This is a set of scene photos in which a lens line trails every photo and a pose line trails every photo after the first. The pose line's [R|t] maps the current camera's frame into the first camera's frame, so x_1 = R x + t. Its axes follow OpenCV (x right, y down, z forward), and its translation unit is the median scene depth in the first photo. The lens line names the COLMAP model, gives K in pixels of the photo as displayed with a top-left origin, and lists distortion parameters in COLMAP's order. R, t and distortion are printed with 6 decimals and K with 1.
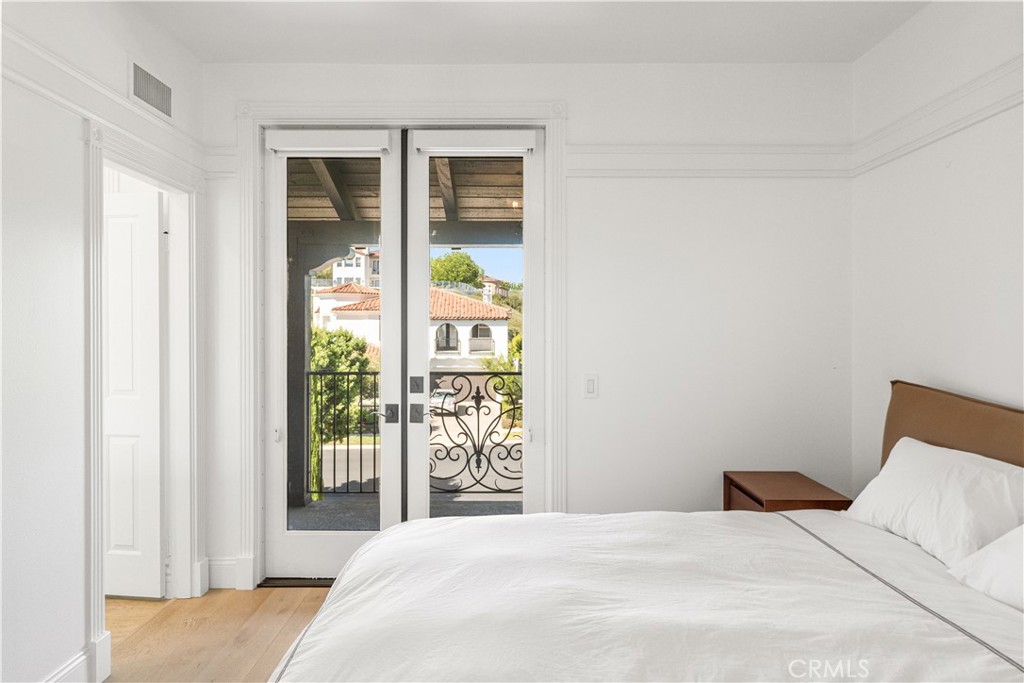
lens RADIAL K [[634.3, 0, 512.0], [0, 634.3, 341.5], [0, 0, 1]] dist [0.005931, 0.002903]
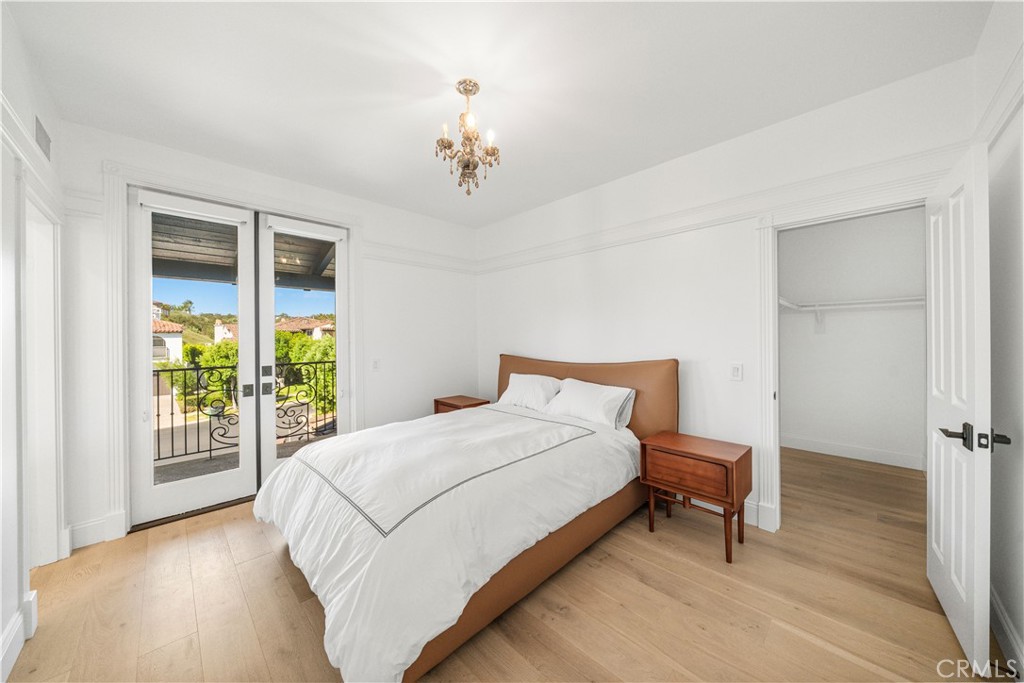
lens RADIAL K [[349.0, 0, 504.4], [0, 349.0, 342.0], [0, 0, 1]] dist [-0.001008, 0.000017]
pose [[0.720794, -0.016350, 0.692957, -0.334674], [0.022858, 0.999739, -0.000188, 0.008773], [-0.692773, 0.015975, 0.720979, -0.062741]]
